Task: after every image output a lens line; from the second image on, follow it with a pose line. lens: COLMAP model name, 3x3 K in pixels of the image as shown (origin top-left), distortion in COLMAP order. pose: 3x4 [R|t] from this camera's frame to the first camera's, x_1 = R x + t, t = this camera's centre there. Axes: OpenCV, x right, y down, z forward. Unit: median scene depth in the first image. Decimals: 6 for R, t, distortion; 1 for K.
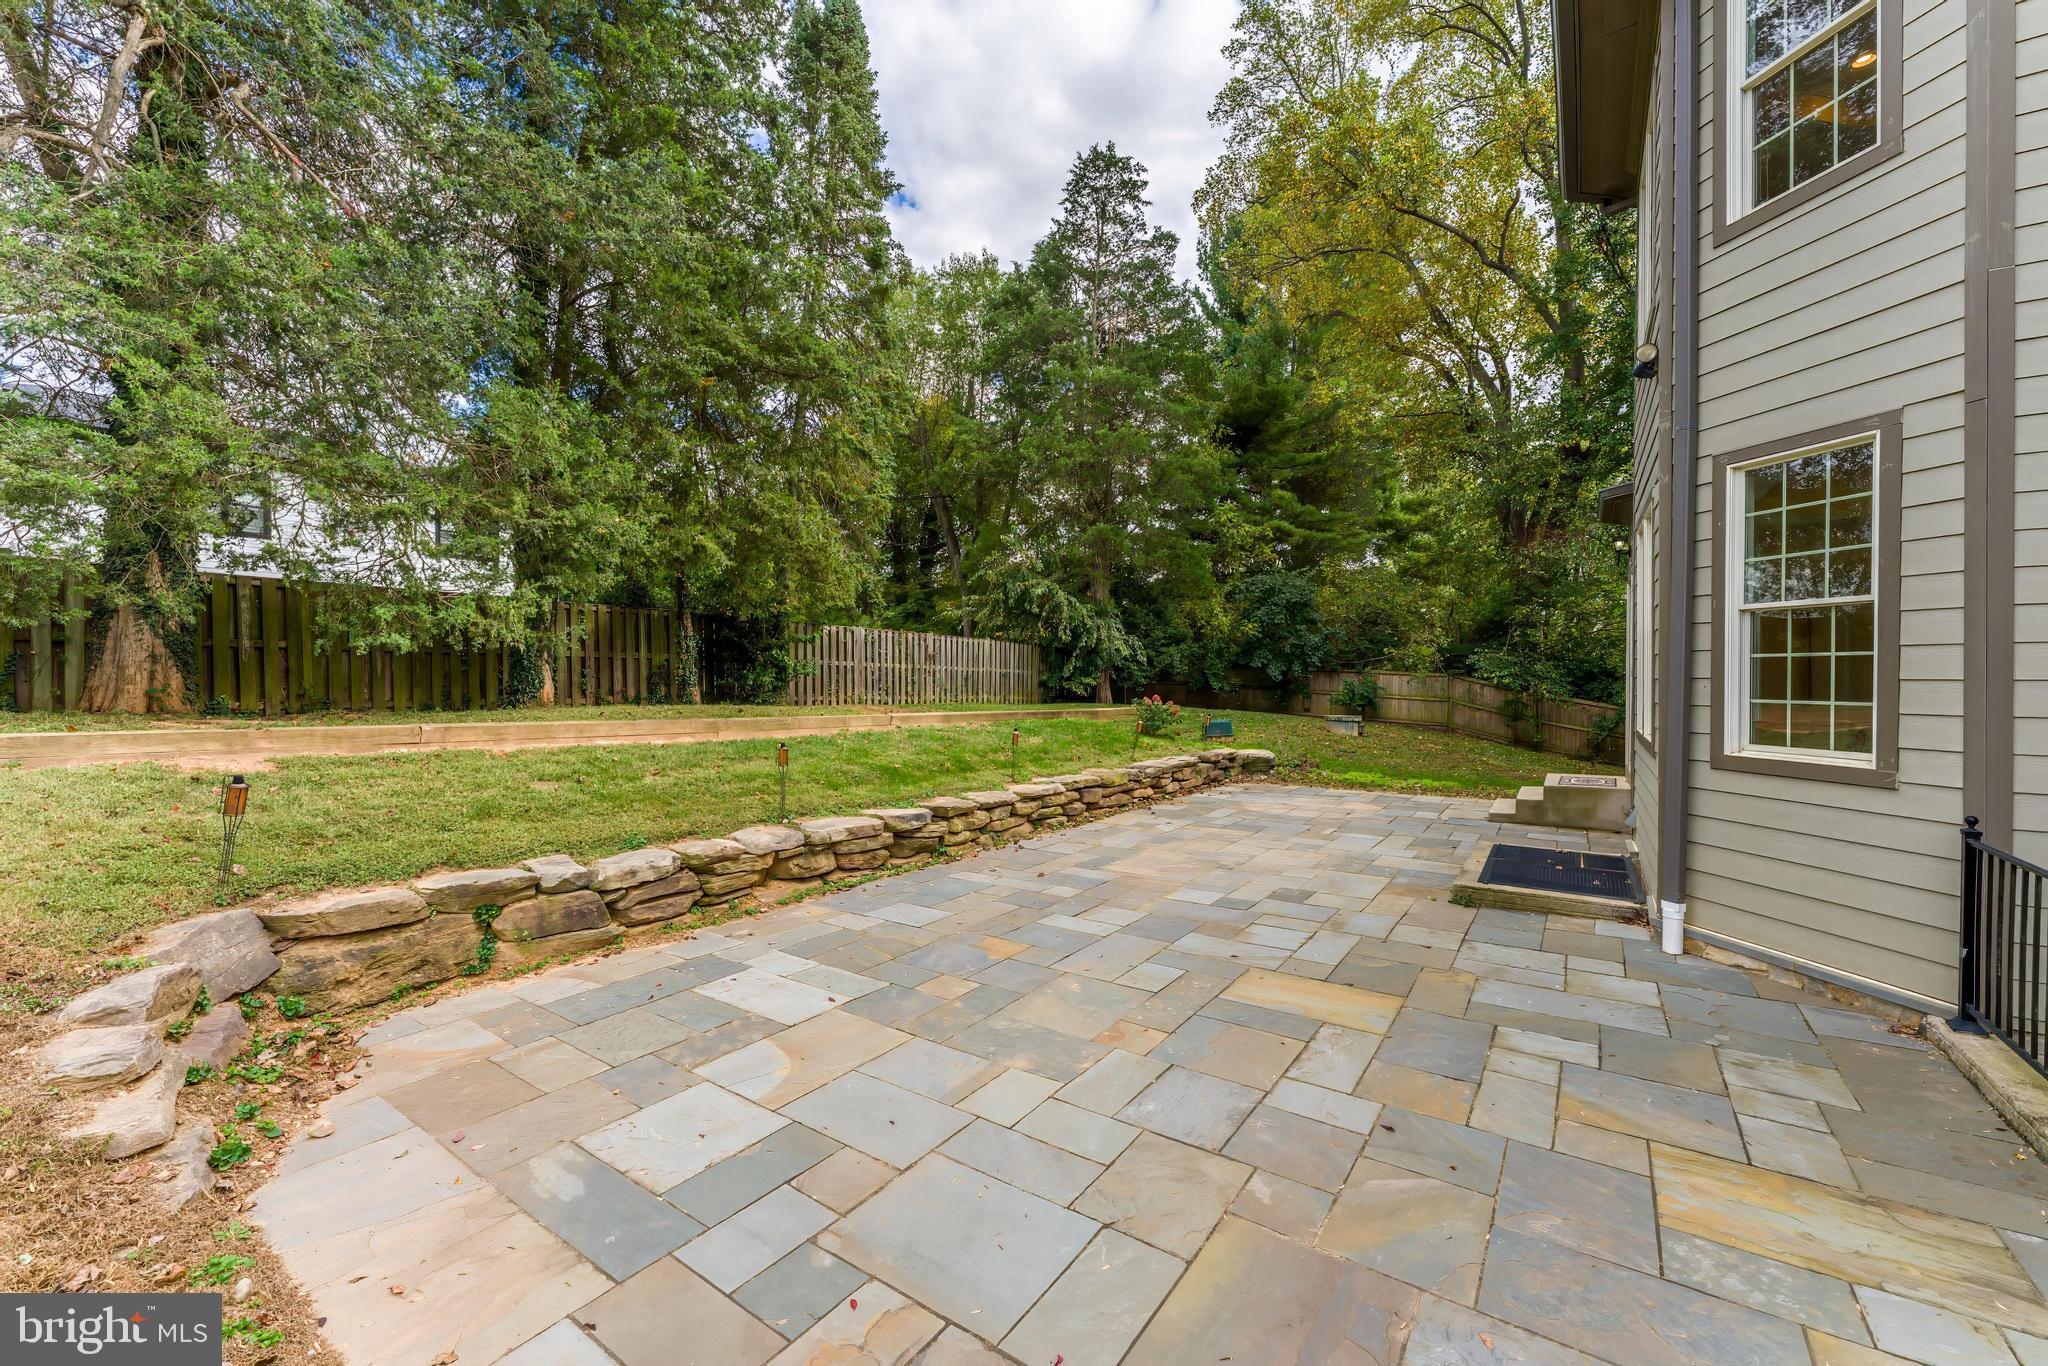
lens RADIAL K [[819.8, 0, 1024.0], [0, 819.8, 683.0], [0, 0, 1]] dist [0.000046, -0.000275]
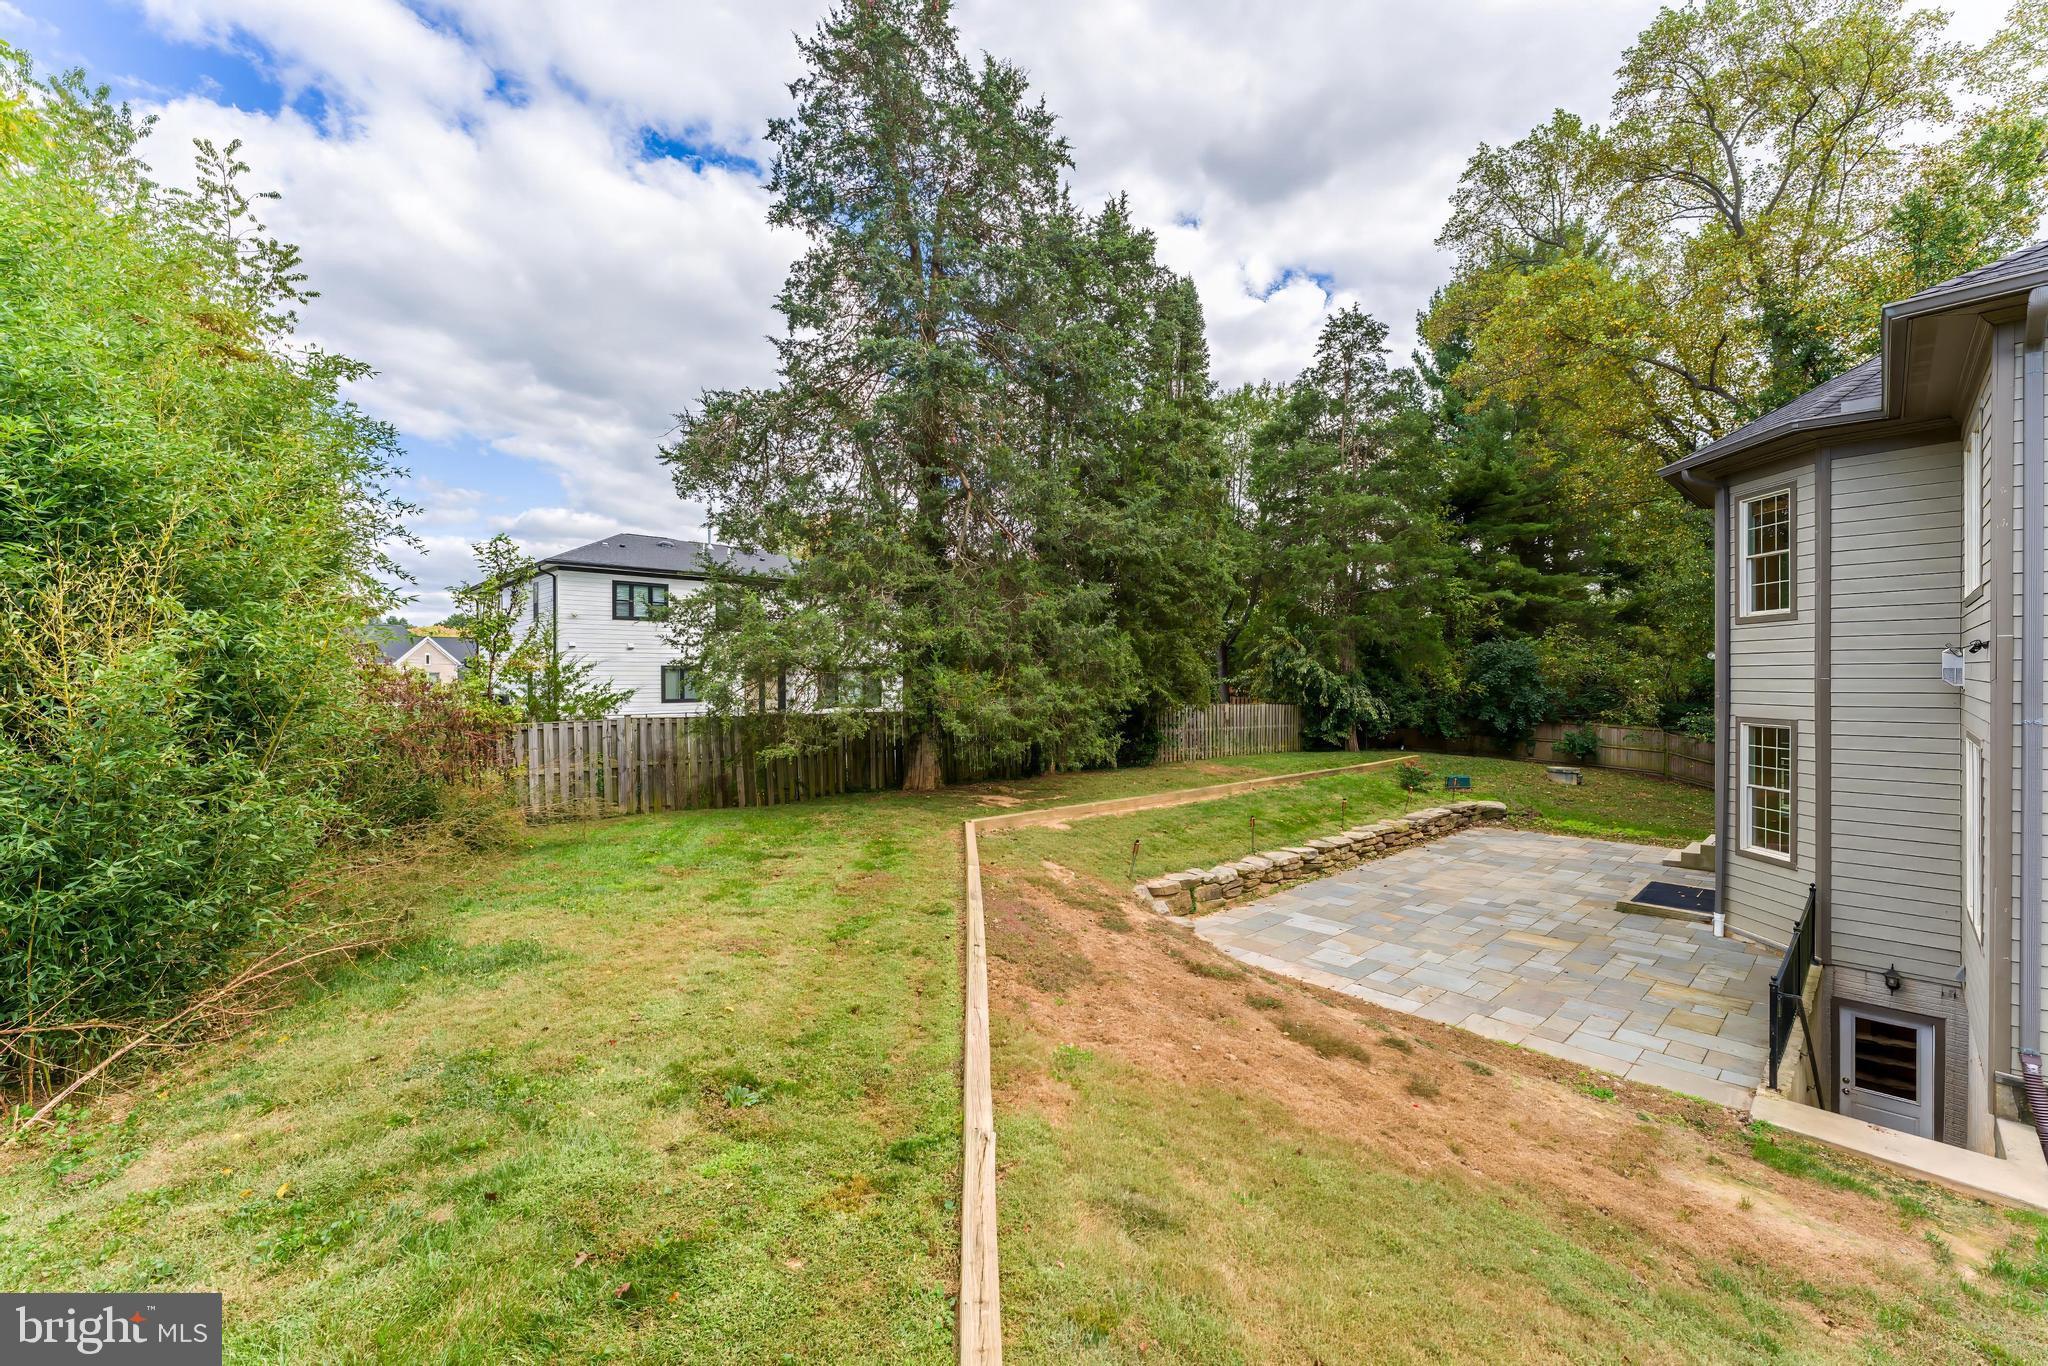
lens RADIAL K [[819.8, 0, 1024.0], [0, 819.8, 683.0], [0, 0, 1]] dist [0.000046, -0.000275]
pose [[0.976351, -0.002980, -0.216173, -0.228902], [0.002826, 0.999995, -0.001024, -0.145537], [0.216175, 0.000389, 0.976355, -0.637090]]
